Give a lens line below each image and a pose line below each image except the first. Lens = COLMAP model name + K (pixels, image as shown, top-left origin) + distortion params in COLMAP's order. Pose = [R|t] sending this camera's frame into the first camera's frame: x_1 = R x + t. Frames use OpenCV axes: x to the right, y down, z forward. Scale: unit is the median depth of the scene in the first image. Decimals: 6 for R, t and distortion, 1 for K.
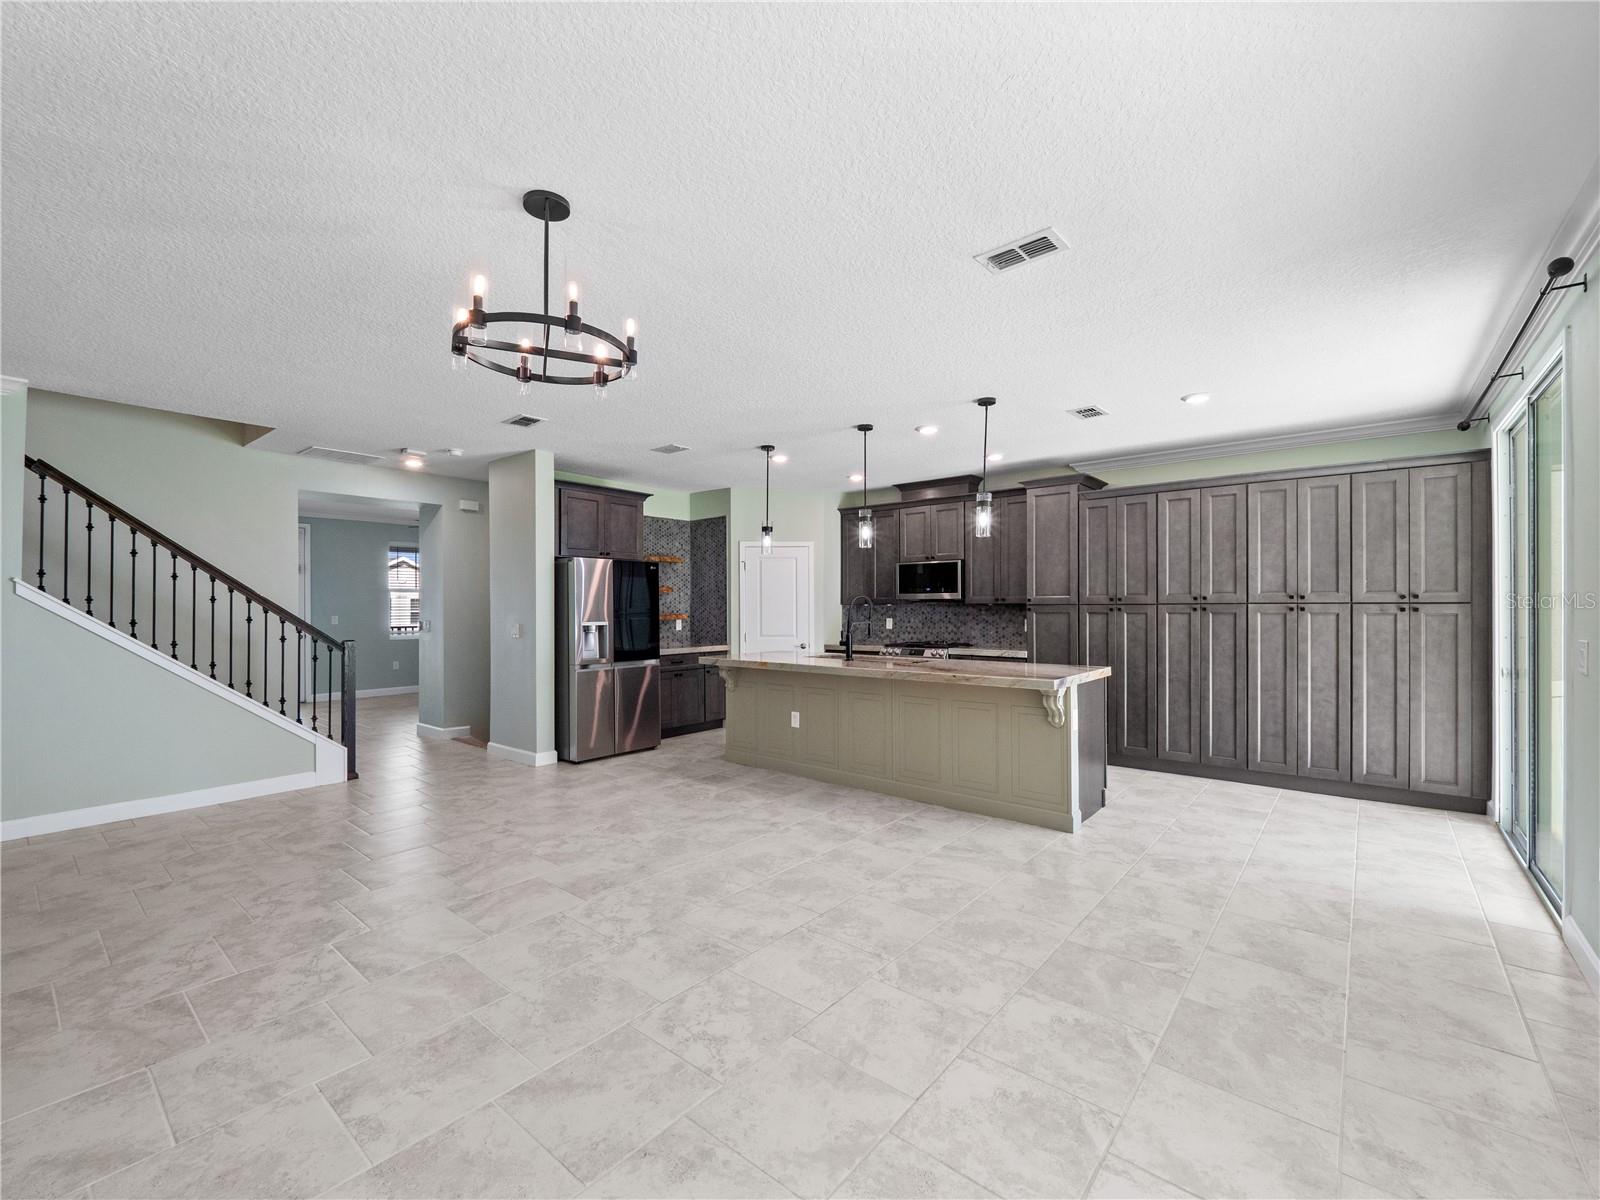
lens RADIAL K [[682.7, 0, 789.0], [0, 682.7, 606.3], [0, 0, 1]] dist [-0.000307, -0.000510]
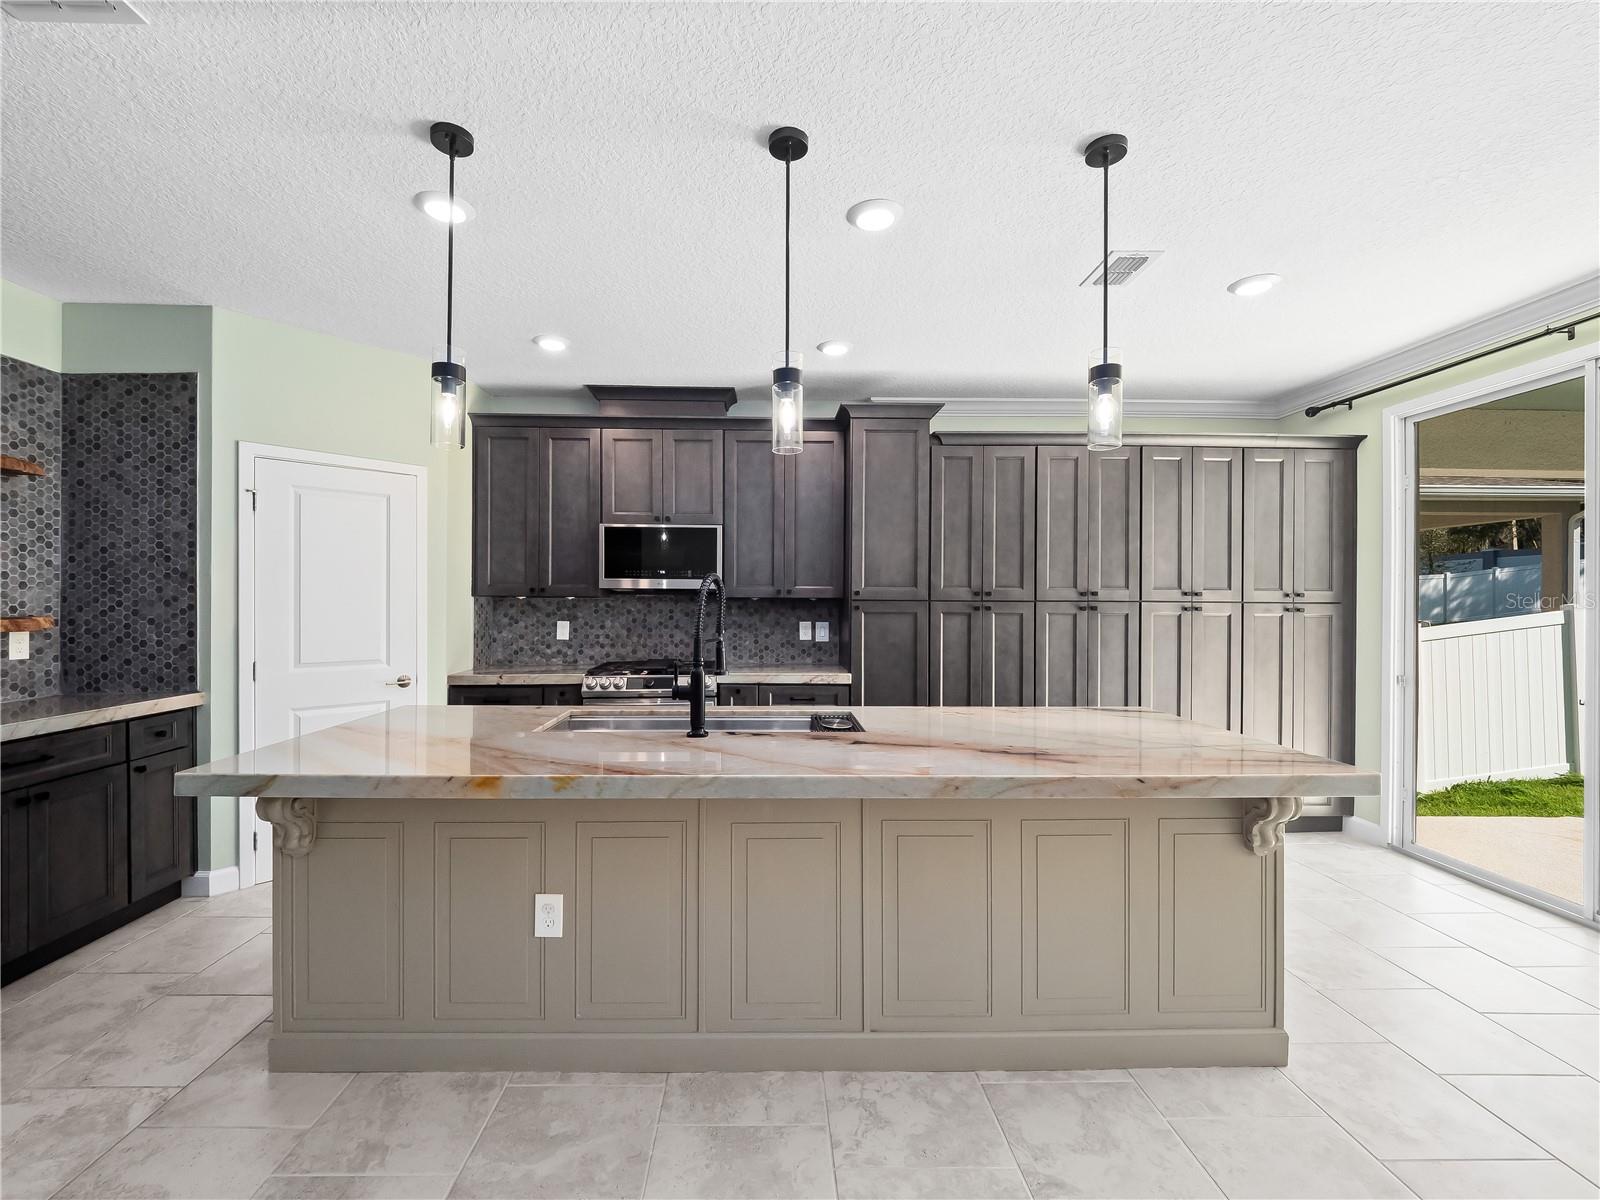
lens RADIAL K [[679.7, 0, 772.8], [0, 679.7, 603.9], [0, 0, 1]] dist [0.000851, -0.000627]
pose [[0.751855, 0.004728, 0.659312, -0.118858], [-0.008704, 0.999958, 0.002755, 0.000112], [-0.659271, -0.007810, 0.751865, 0.556400]]
